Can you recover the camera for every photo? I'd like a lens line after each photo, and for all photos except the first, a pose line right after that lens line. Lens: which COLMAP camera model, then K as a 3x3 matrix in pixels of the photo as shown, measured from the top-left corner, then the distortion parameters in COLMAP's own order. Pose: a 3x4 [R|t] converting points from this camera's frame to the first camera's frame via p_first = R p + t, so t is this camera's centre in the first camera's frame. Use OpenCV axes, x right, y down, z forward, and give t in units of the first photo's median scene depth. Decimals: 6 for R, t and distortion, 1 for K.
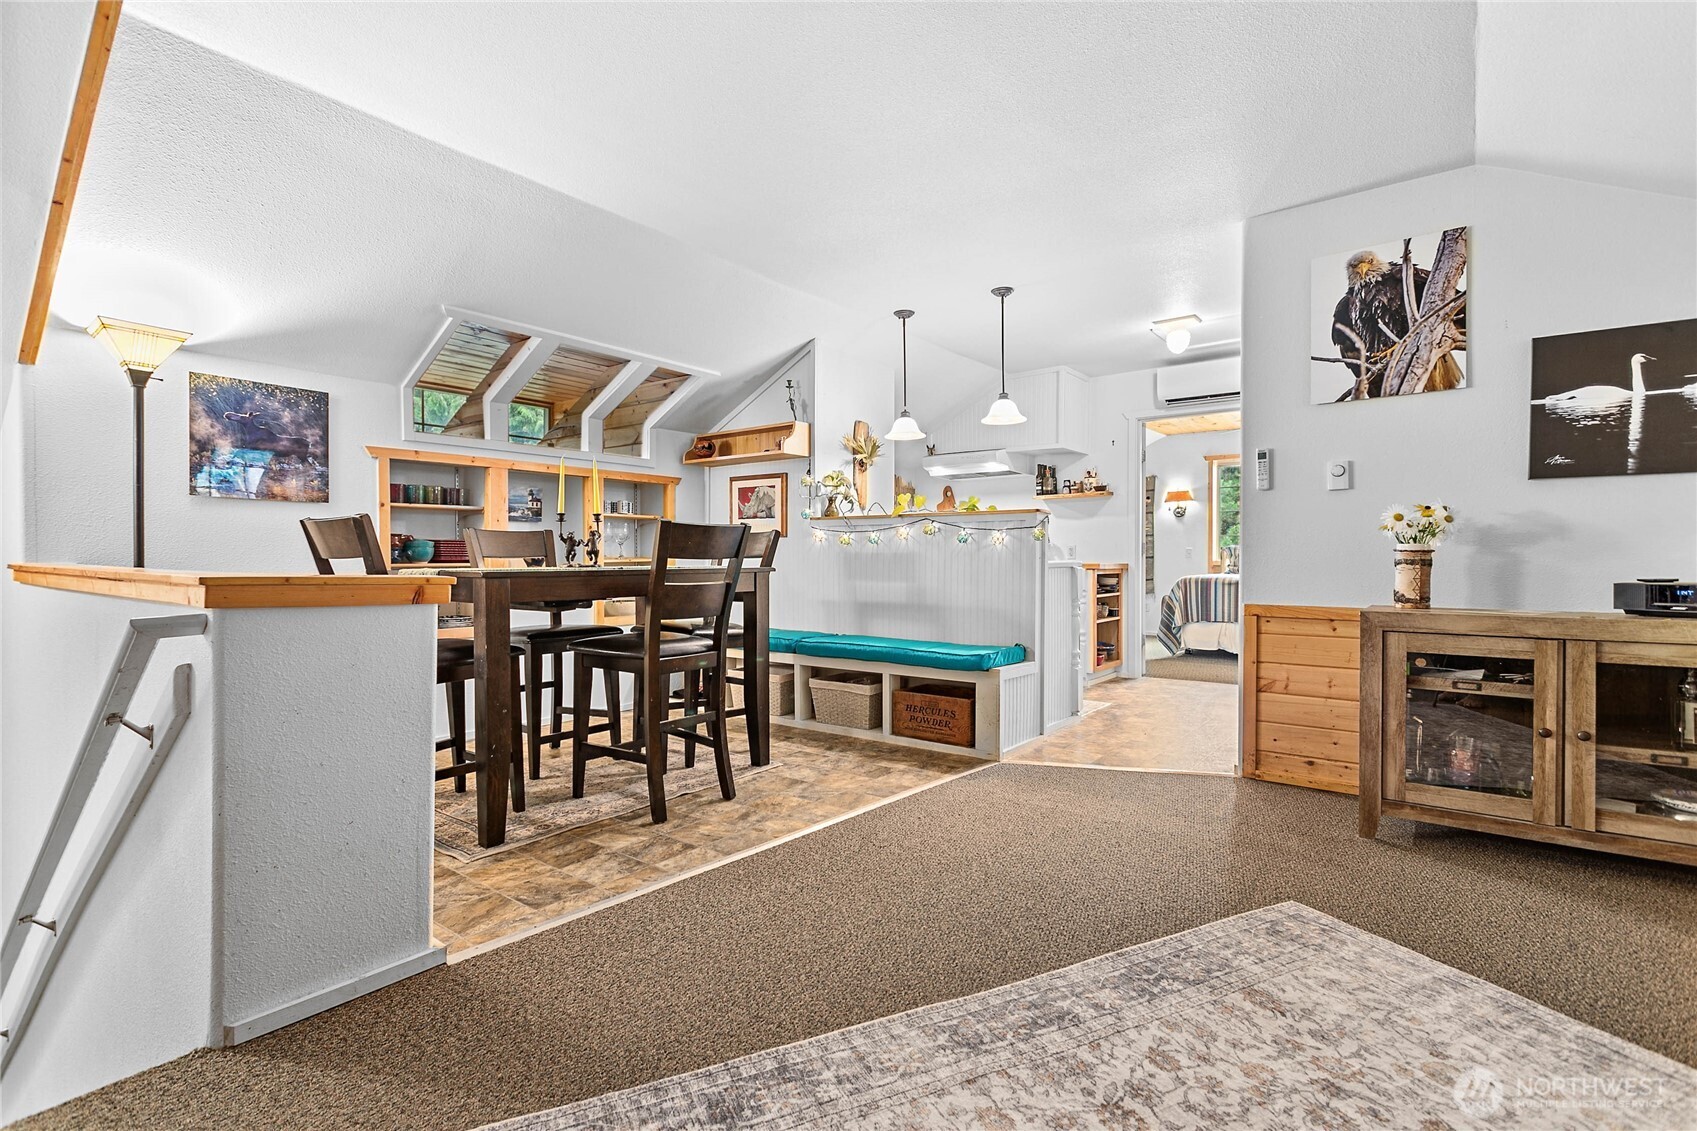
lens RADIAL K [[790.5, 0, 847.6], [0, 790.5, 578.5], [0, 0, 1]] dist [0.000892, -0.000909]
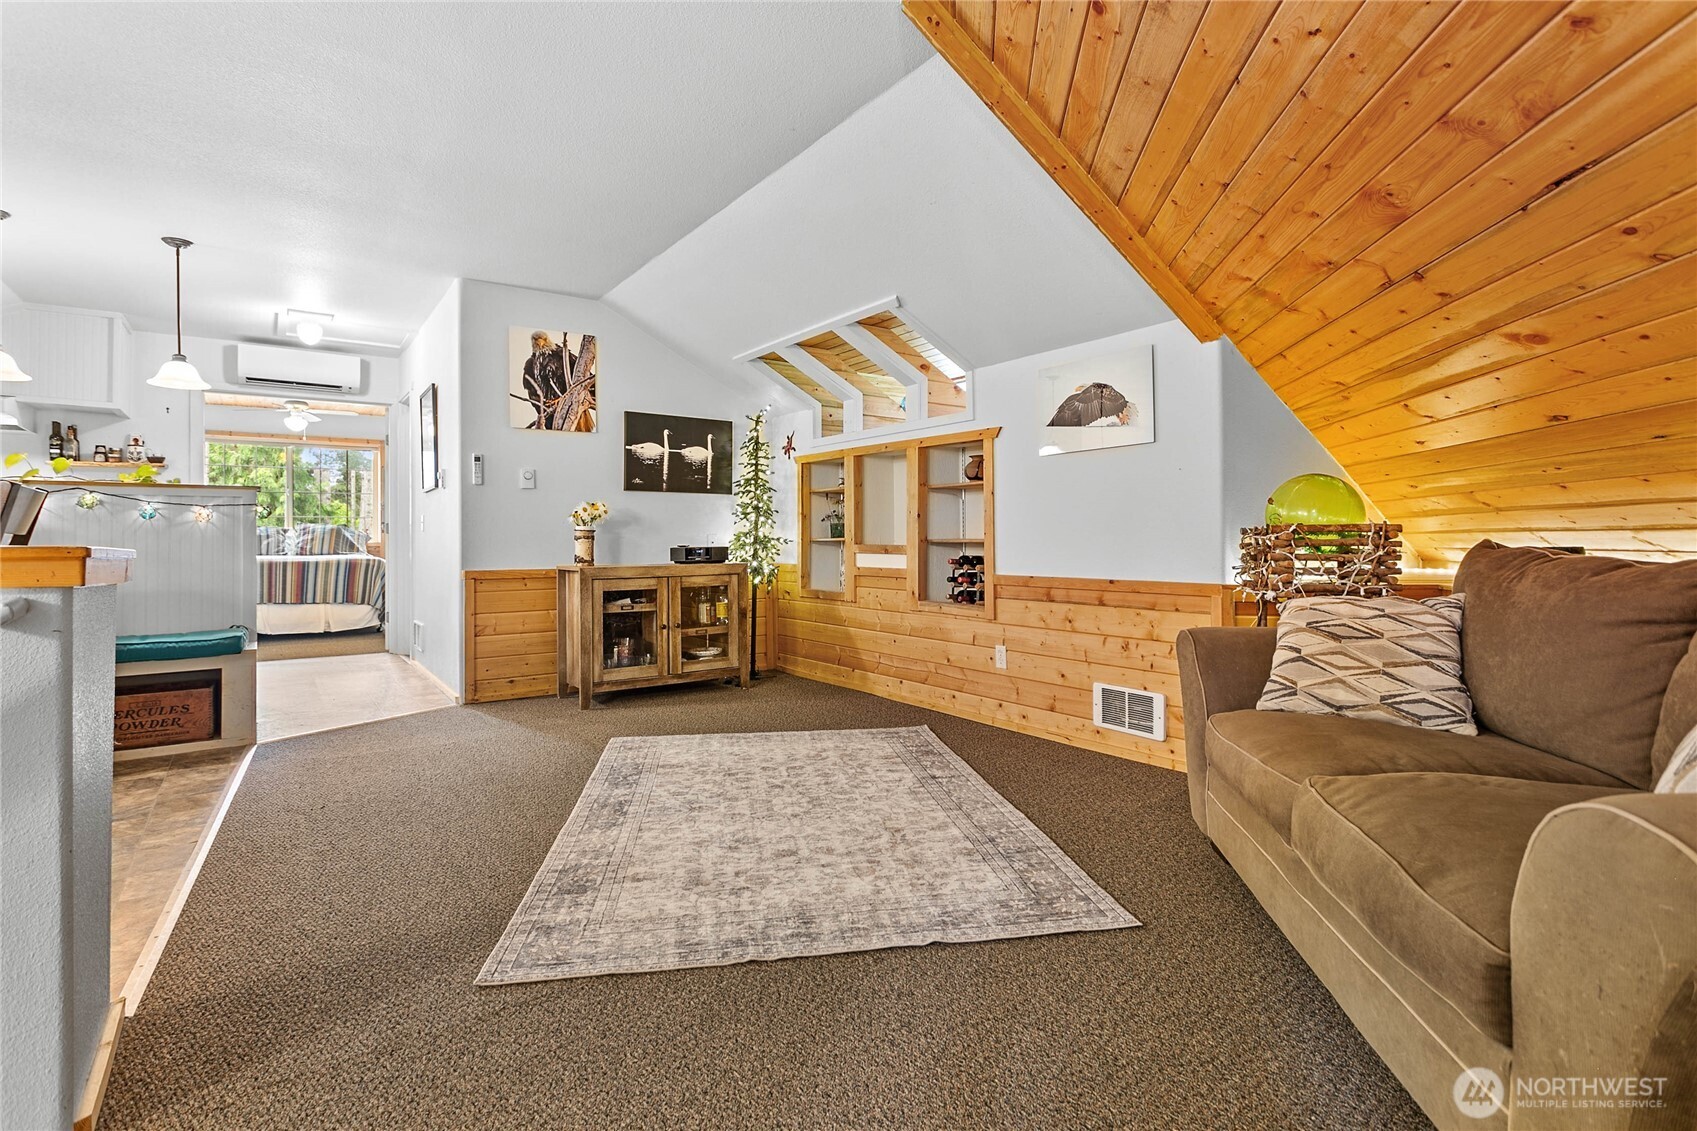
lens RADIAL K [[831.4, 0, 848.5], [0, 831.4, 565.5], [0, 0, 1]] dist [-0.081401, 0.044604]
pose [[0.270386, -0.030277, 0.962276, -0.737062], [0.028812, 0.999312, 0.023347, 0.012070], [-0.962321, 0.021413, 0.271072, 0.026950]]
